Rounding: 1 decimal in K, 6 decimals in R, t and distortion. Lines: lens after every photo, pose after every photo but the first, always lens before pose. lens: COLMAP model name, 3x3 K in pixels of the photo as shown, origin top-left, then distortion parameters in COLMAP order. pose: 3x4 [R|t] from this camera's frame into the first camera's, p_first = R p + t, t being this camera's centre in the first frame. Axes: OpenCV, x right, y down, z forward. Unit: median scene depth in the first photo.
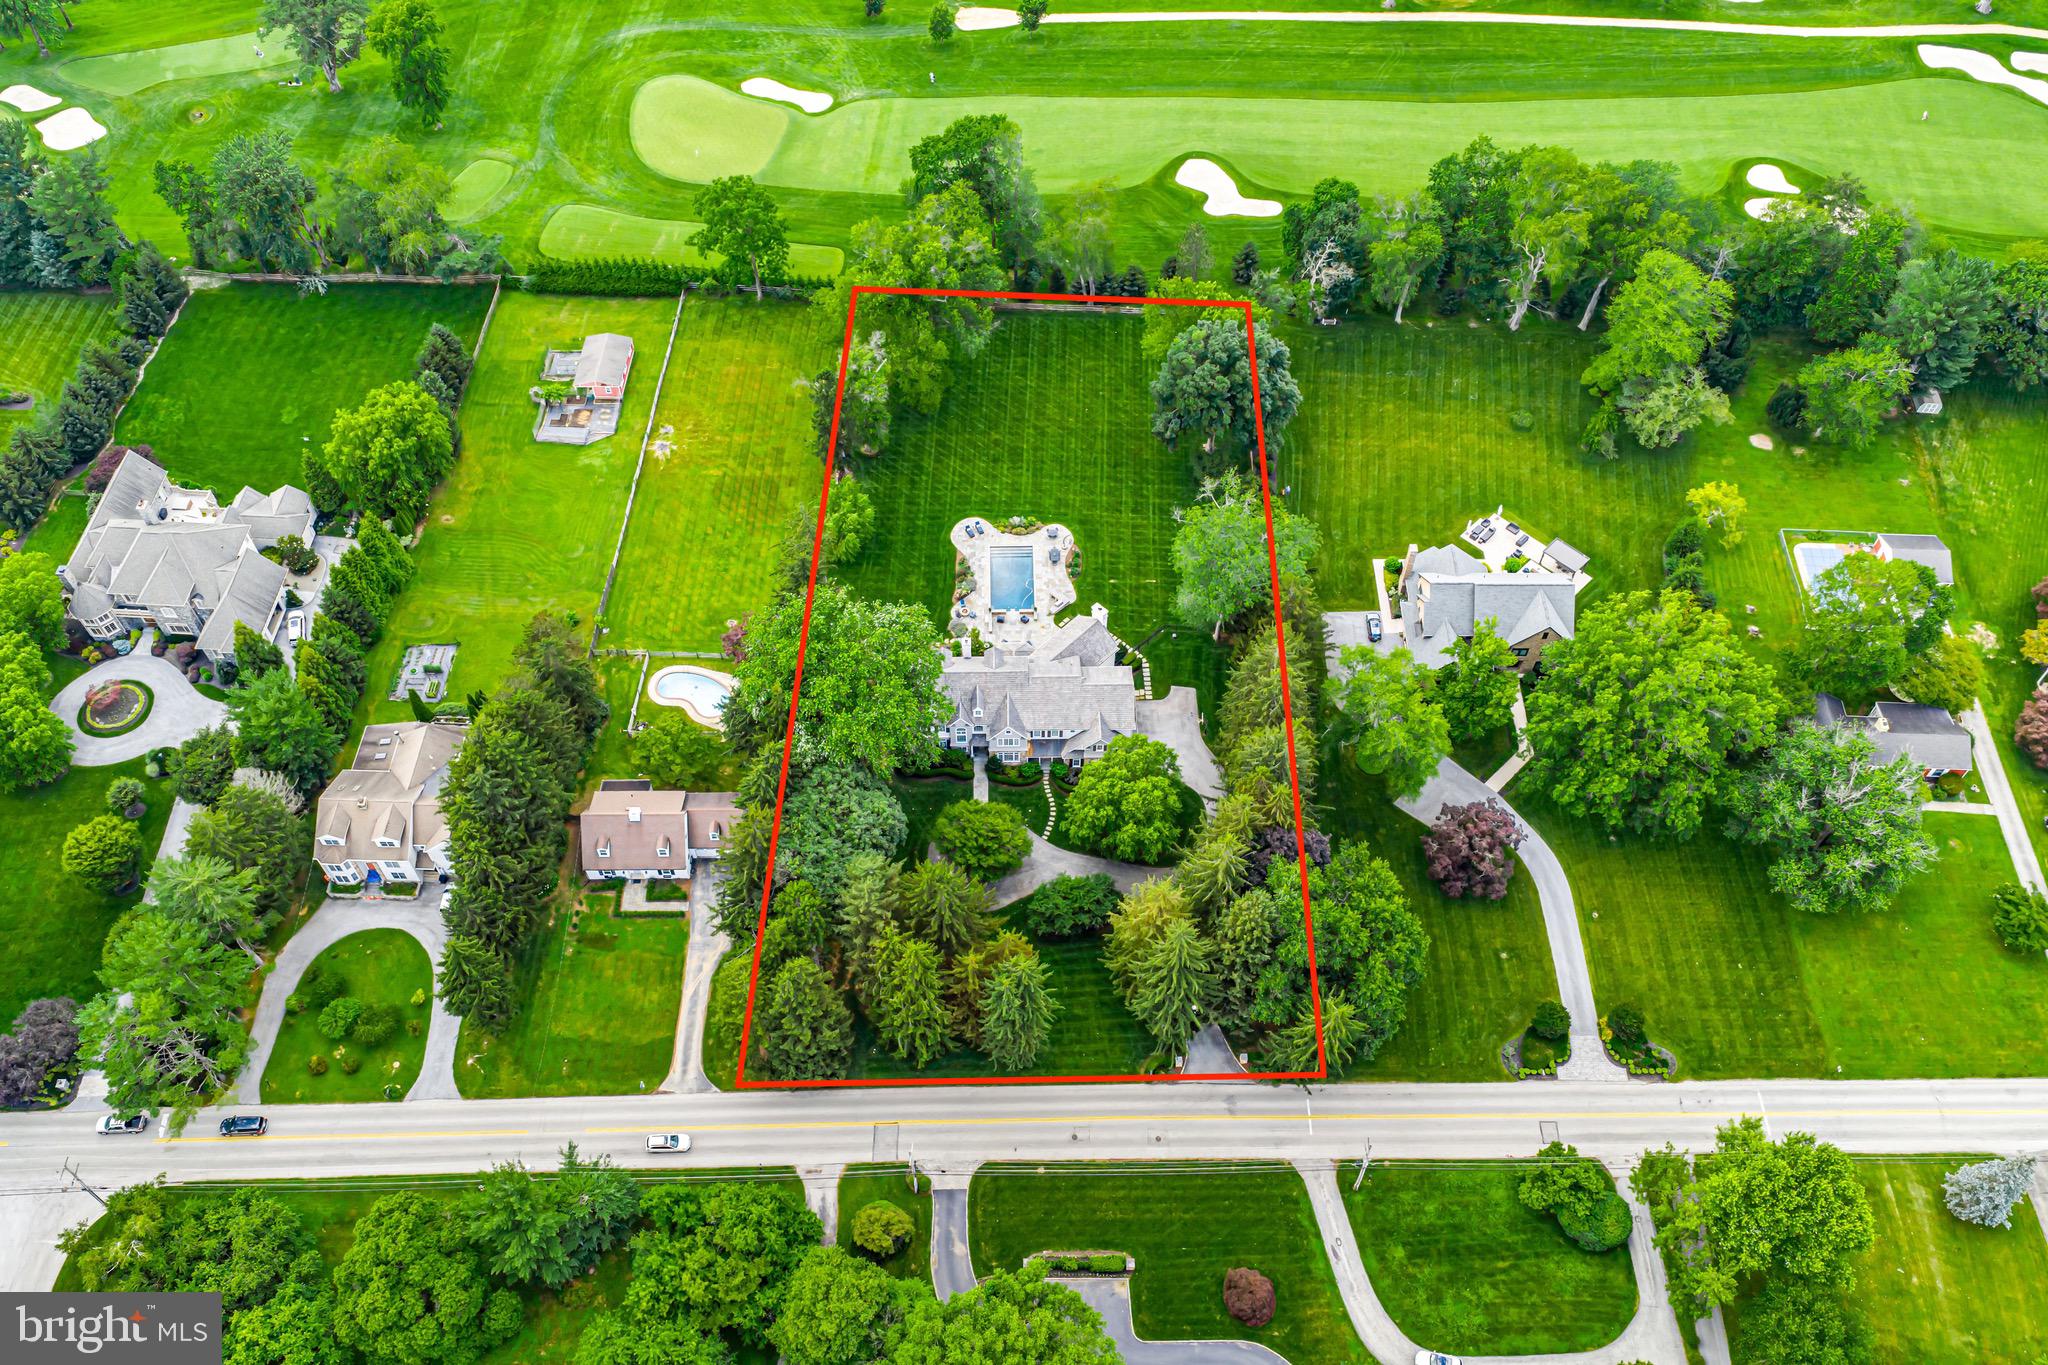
lens RADIAL K [[1690.9, 0, 1024.0], [0, 1690.9, 682.5], [0, 0, 1]] dist [0.011585, -0.016980]
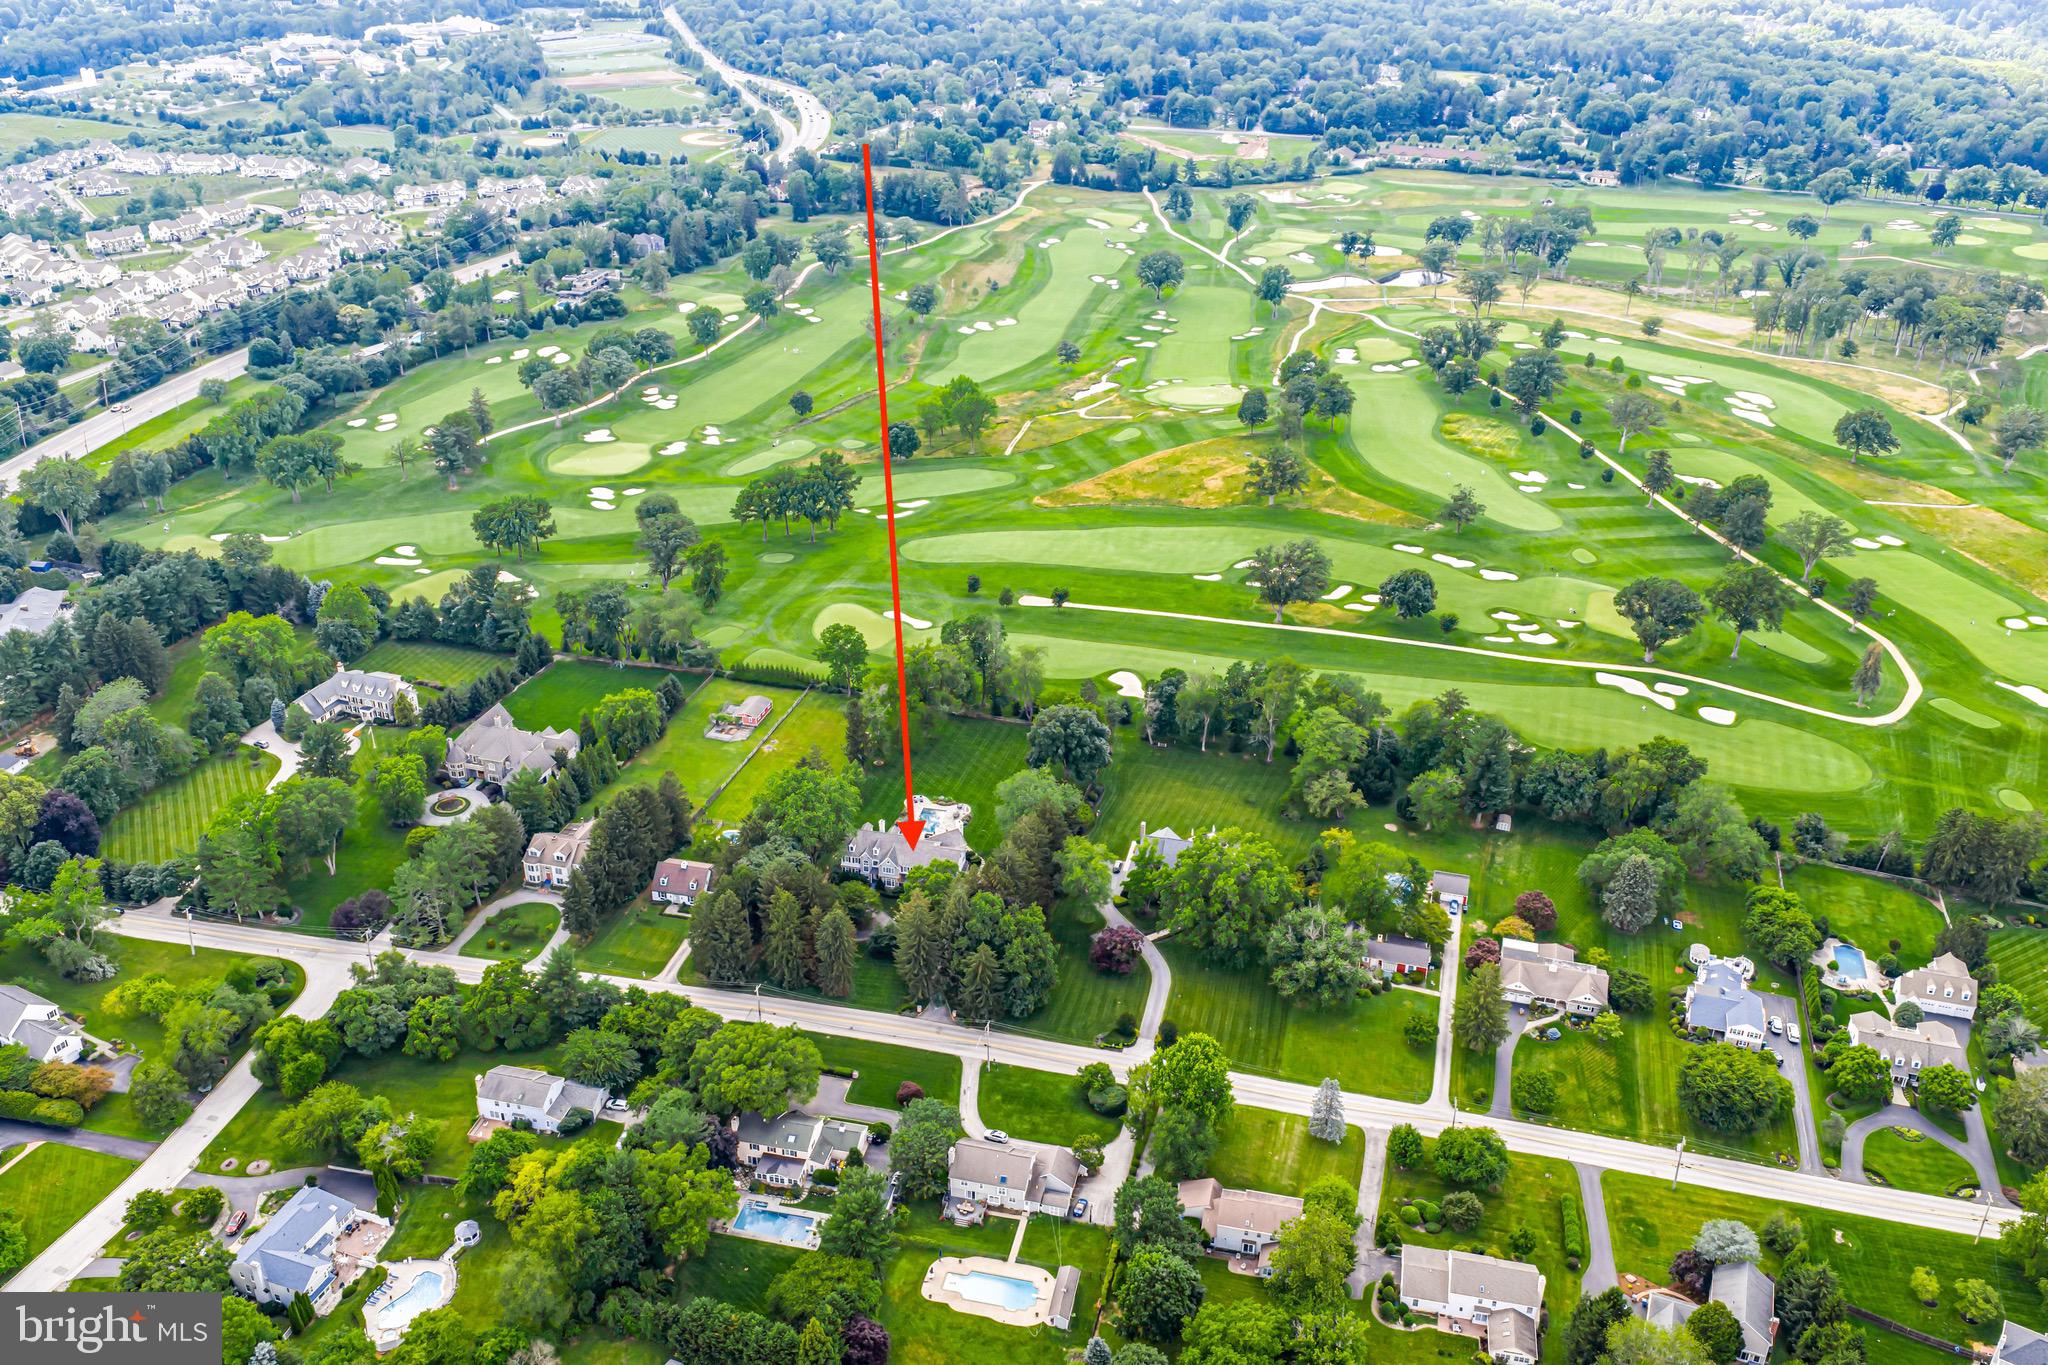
lens RADIAL K [[1690.9, 0, 1024.0], [0, 1690.9, 682.5], [0, 0, 1]] dist [0.011585, -0.016980]
pose [[0.972392, 0.116616, -0.202124, 0.472465], [-0.194095, 0.885028, -0.423146, 0.591850], [0.129540, 0.450695, 0.883229, -0.679121]]
